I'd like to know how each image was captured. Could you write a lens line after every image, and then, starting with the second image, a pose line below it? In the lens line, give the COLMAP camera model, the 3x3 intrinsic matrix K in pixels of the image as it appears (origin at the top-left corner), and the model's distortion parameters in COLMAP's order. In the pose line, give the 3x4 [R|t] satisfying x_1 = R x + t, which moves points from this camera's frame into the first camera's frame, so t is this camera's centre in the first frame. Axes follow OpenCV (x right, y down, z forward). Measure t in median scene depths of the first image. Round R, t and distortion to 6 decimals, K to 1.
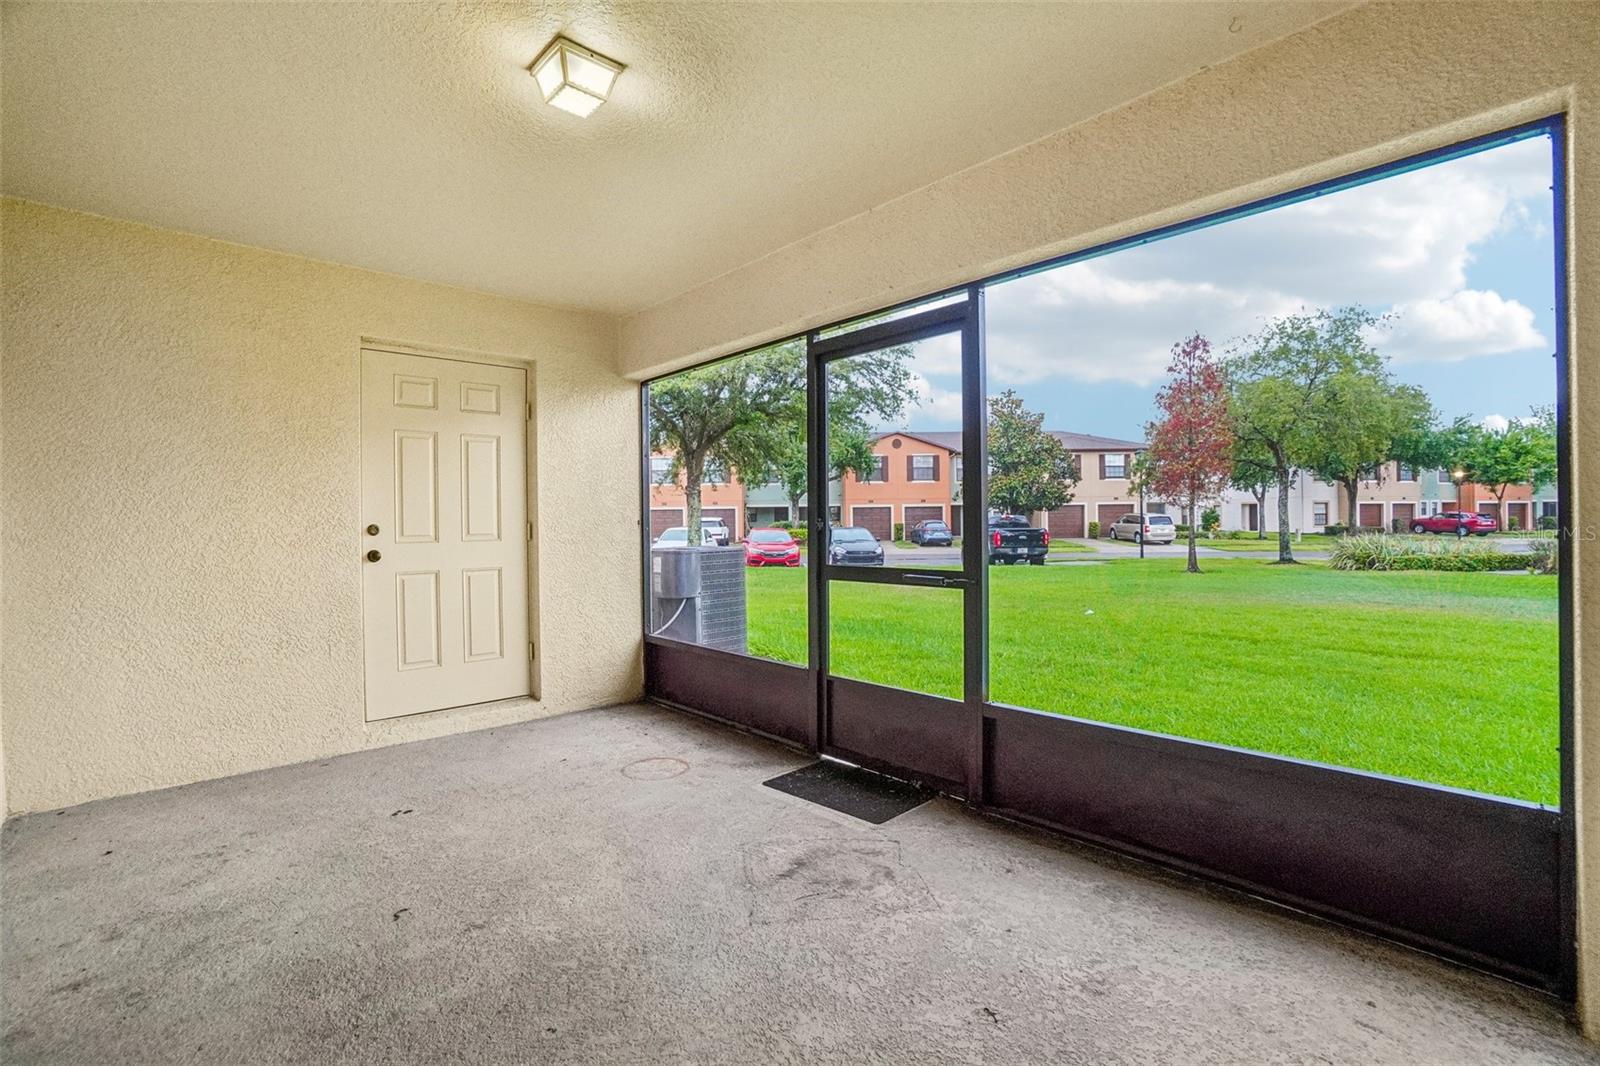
lens RADIAL K [[715.5, 0, 805.7], [0, 715.5, 524.2], [0, 0, 1]] dist [-0.058417, 0.023118]
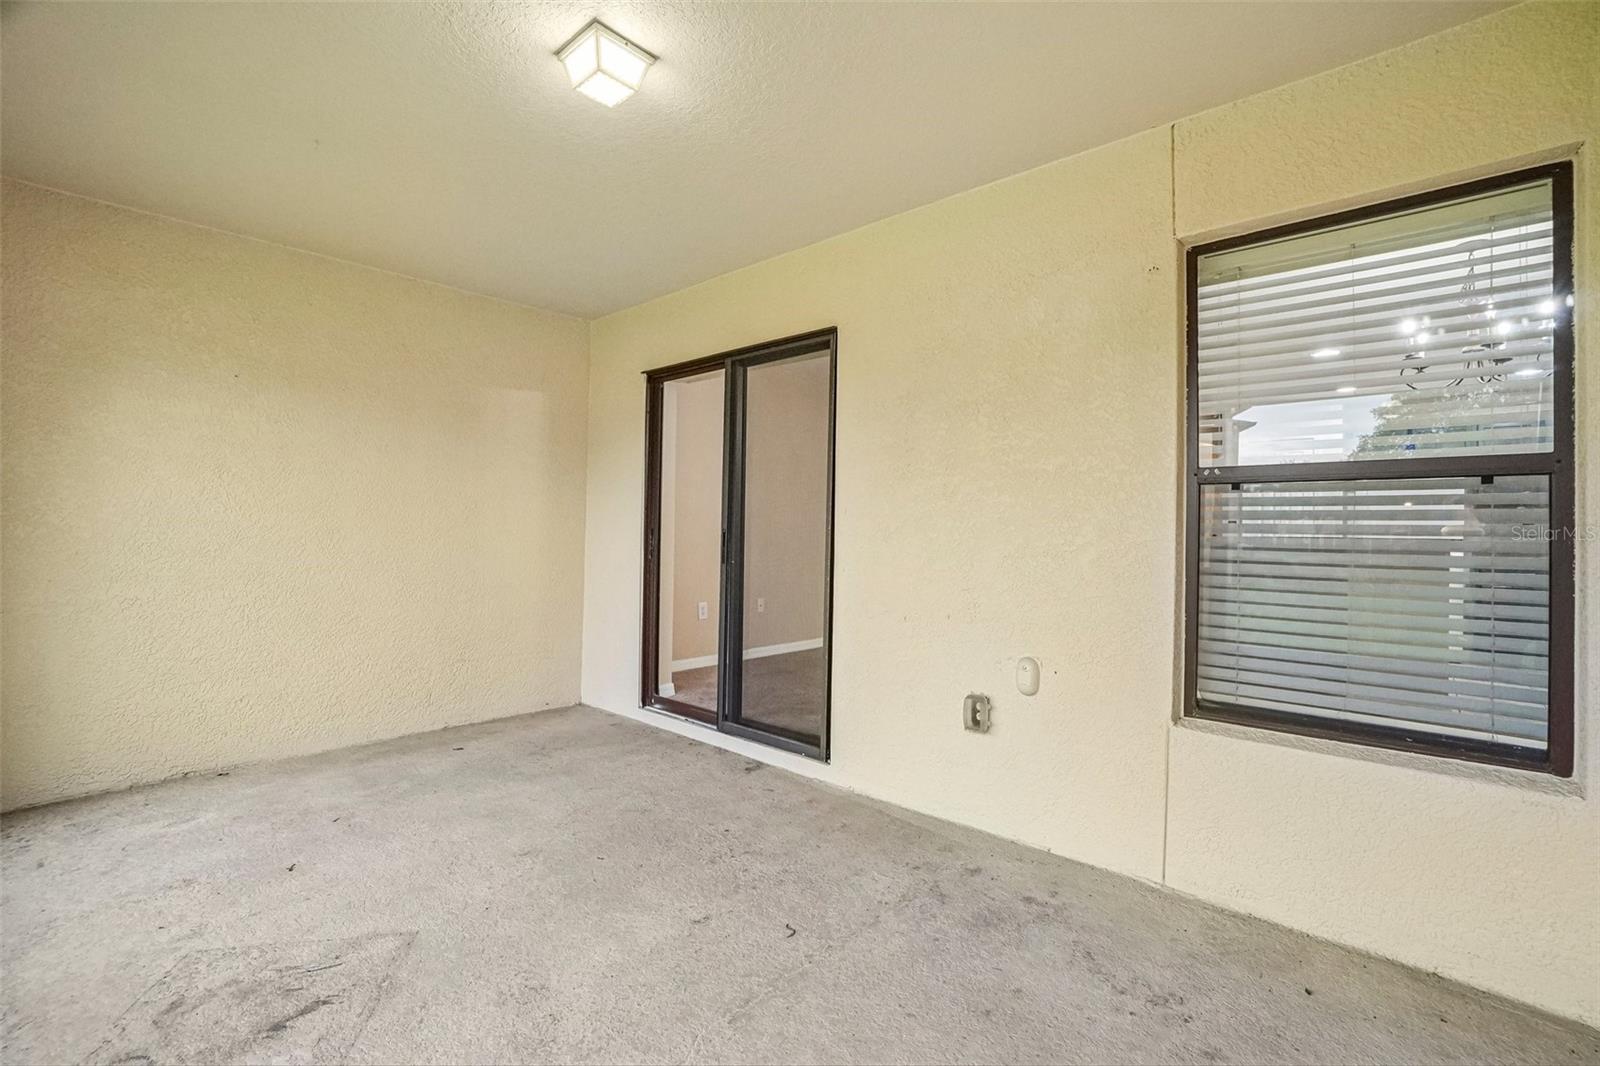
lens RADIAL K [[715.5, 0, 805.7], [0, 715.5, 524.2], [0, 0, 1]] dist [-0.058417, 0.023118]
pose [[-0.996852, 0.000521, -0.079277, -0.509893], [0.001050, 0.999978, -0.006622, 0.007612], [0.079272, -0.006685, -0.996831, 1.894935]]
